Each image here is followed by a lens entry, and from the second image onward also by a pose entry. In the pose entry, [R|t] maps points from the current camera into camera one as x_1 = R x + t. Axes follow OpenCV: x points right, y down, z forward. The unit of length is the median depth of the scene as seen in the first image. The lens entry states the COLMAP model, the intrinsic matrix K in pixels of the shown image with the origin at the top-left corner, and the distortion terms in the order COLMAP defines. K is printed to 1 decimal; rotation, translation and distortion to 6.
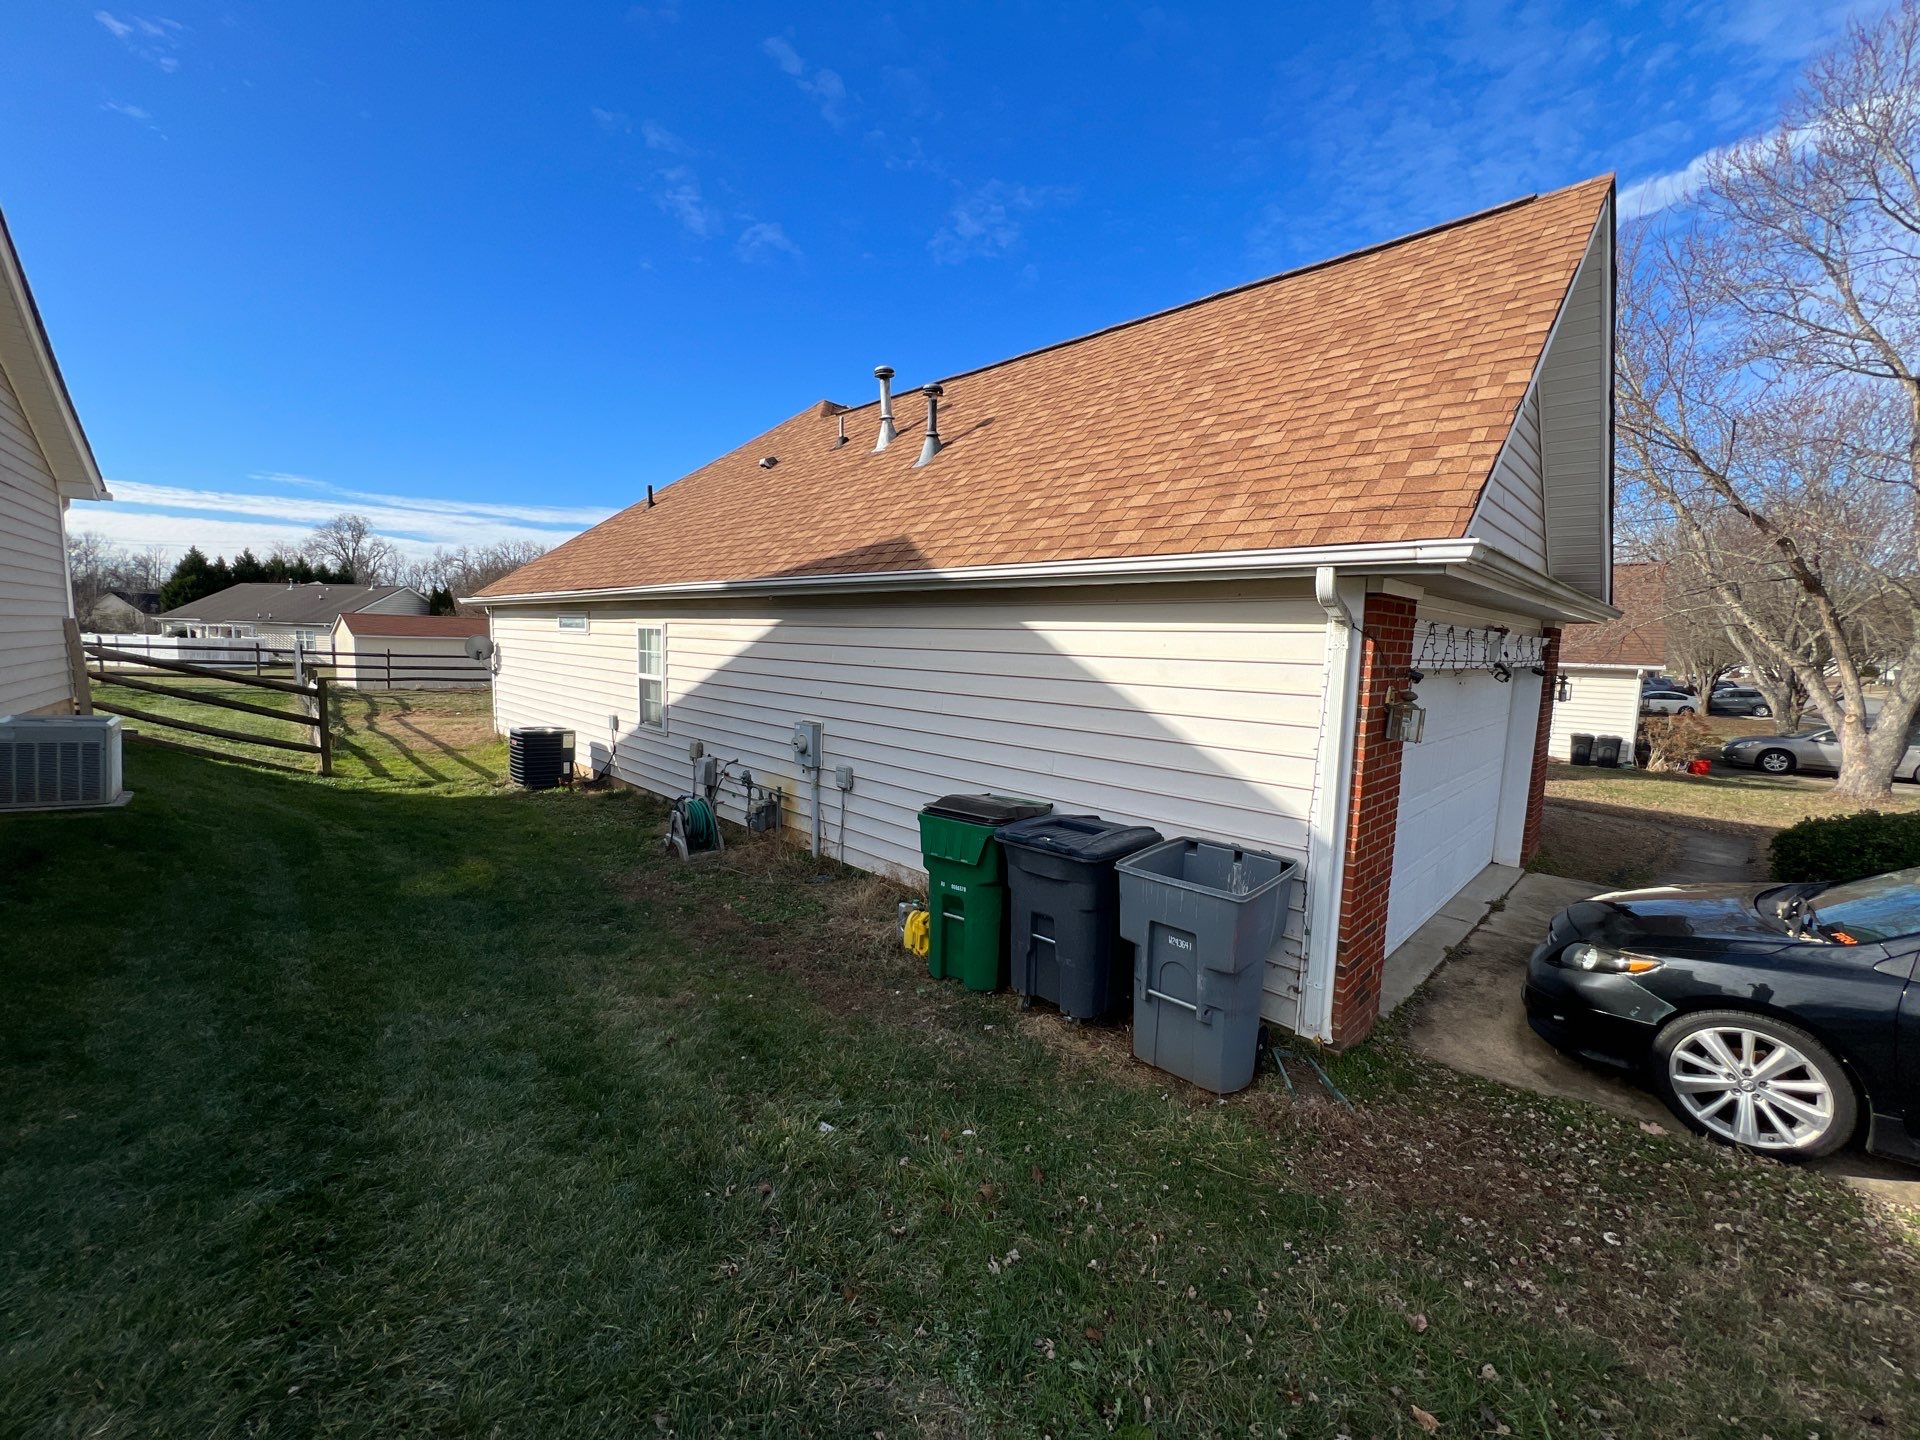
lens RADIAL K [[761.6, 0, 960.0], [0, 761.6, 720.0], [0, 0, 1]] dist [-0.000119, 0.000237]
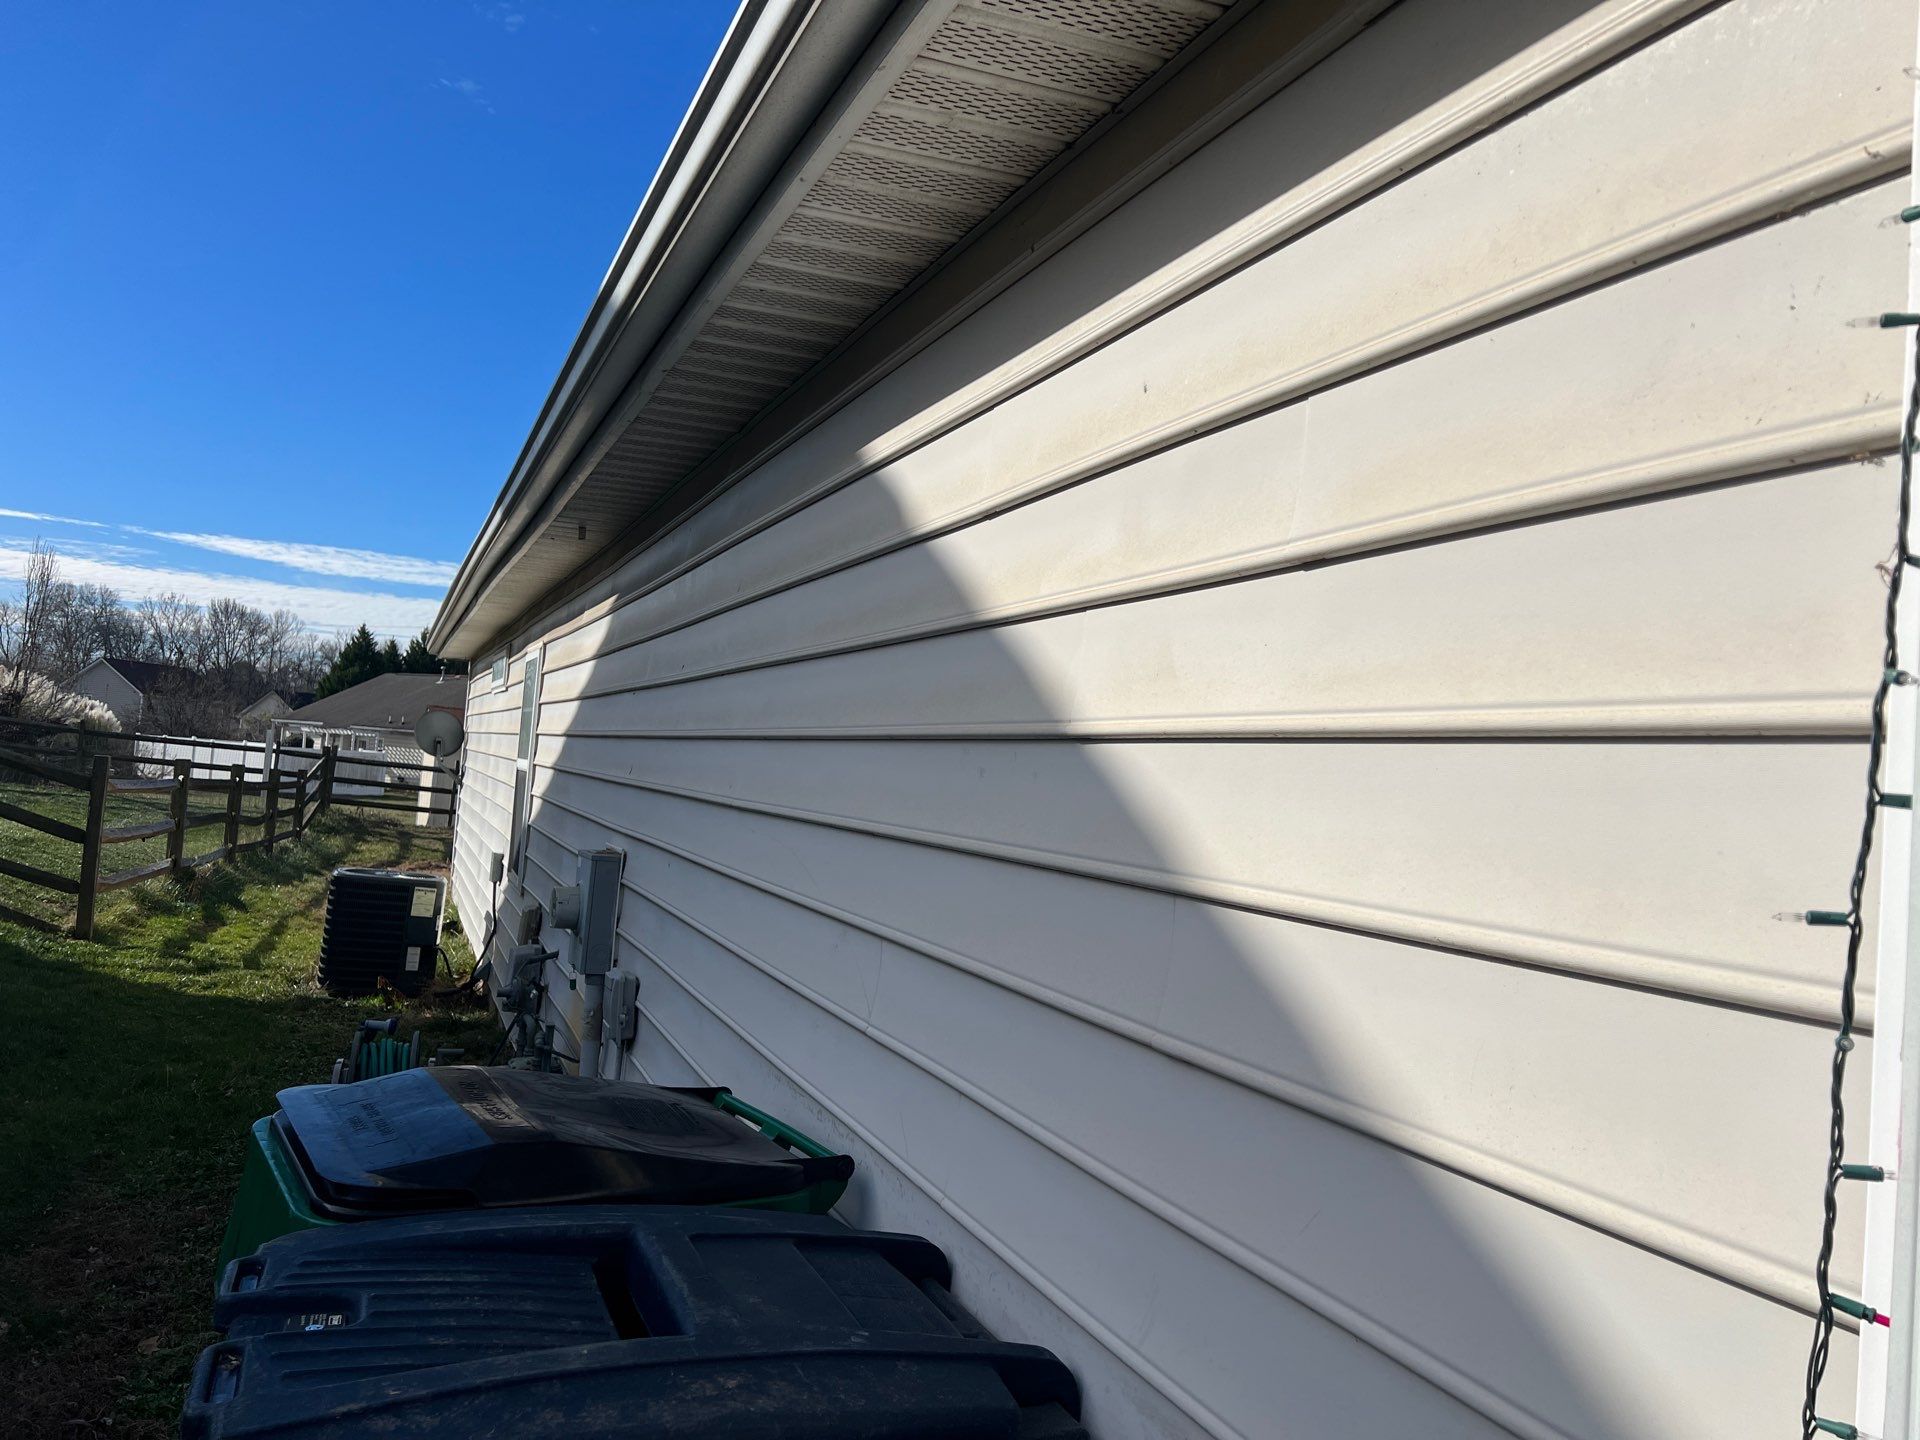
lens RADIAL K [[1442.4, 0, 955.6], [0, 1442.4, 720.0], [0, 0, 1]] dist [0.081110, -0.075327]
pose [[0.913423, 0.022523, -0.406388, 0.253574], [-0.089499, 0.985144, -0.146566, 0.029477], [0.397049, 0.170248, 0.901869, 0.441340]]
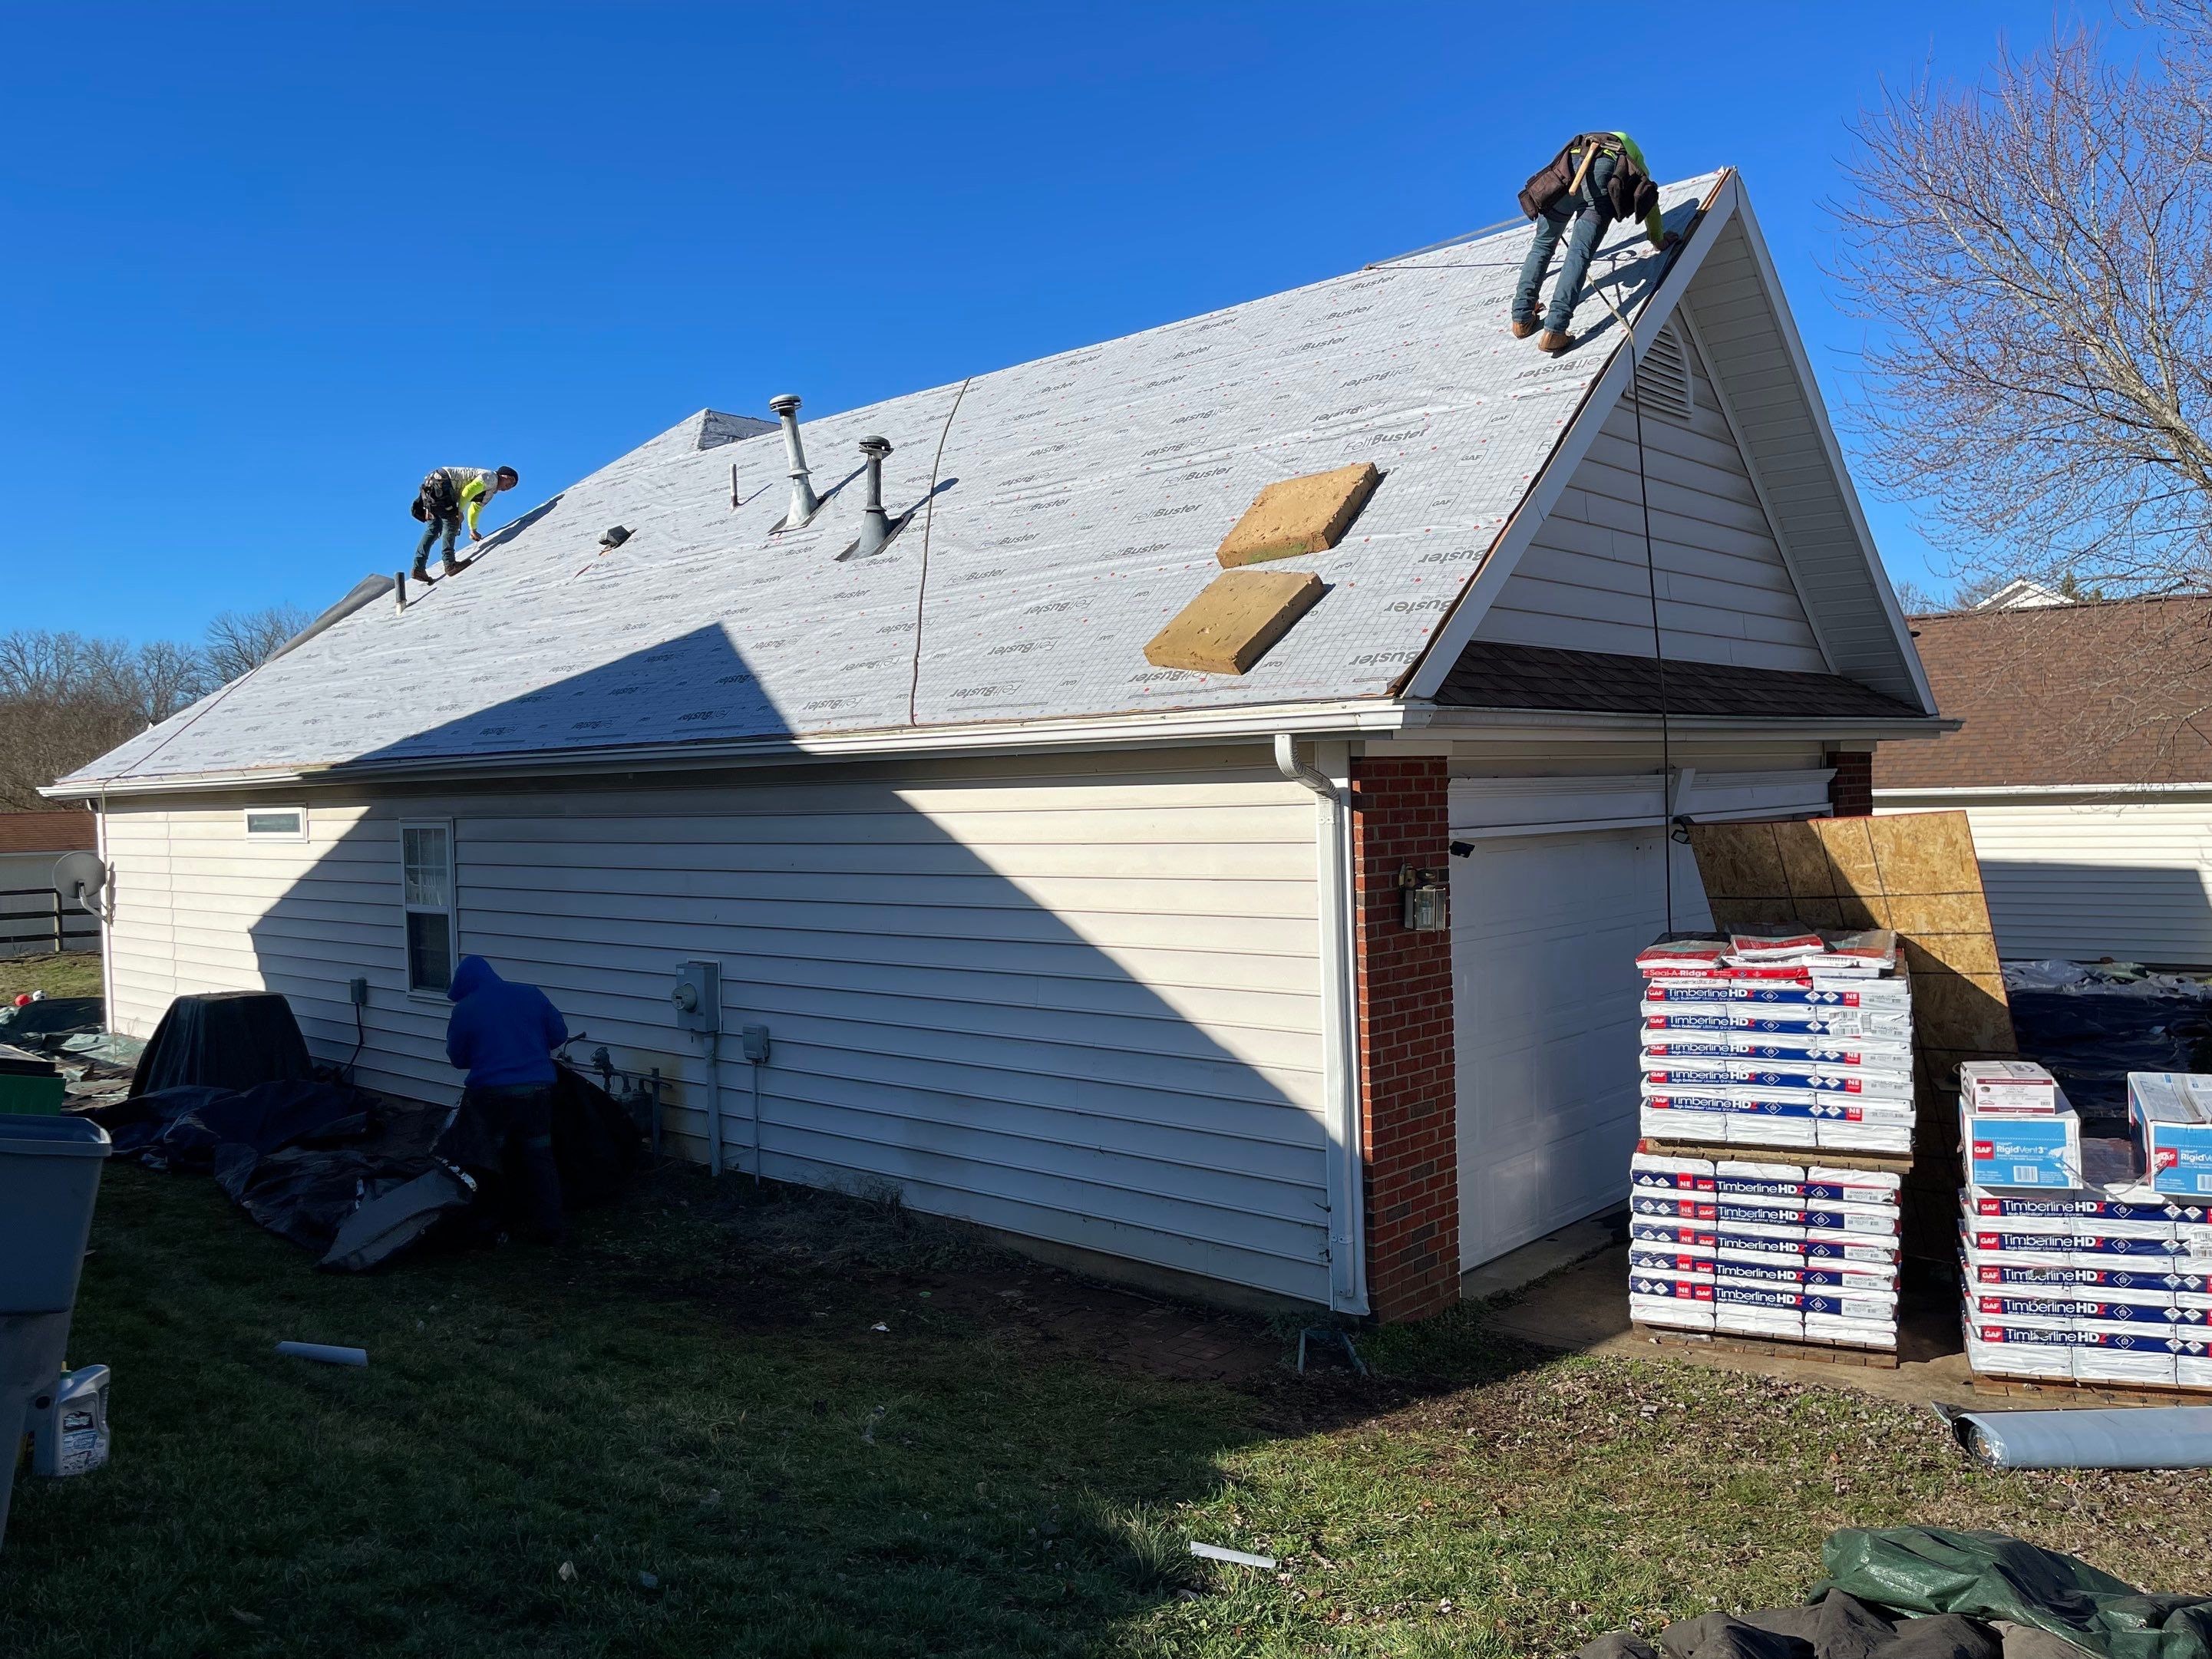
lens RADIAL K [[1657.5, 0, 1106.0], [0, 1657.5, 829.5], [0, 0, 1]] dist [0.083067, -0.075159]
pose [[0.997393, -0.060243, 0.039714, 0.102385], [0.063131, 0.995107, -0.076003, 0.020278], [-0.034941, 0.078312, 0.996316, -0.453523]]
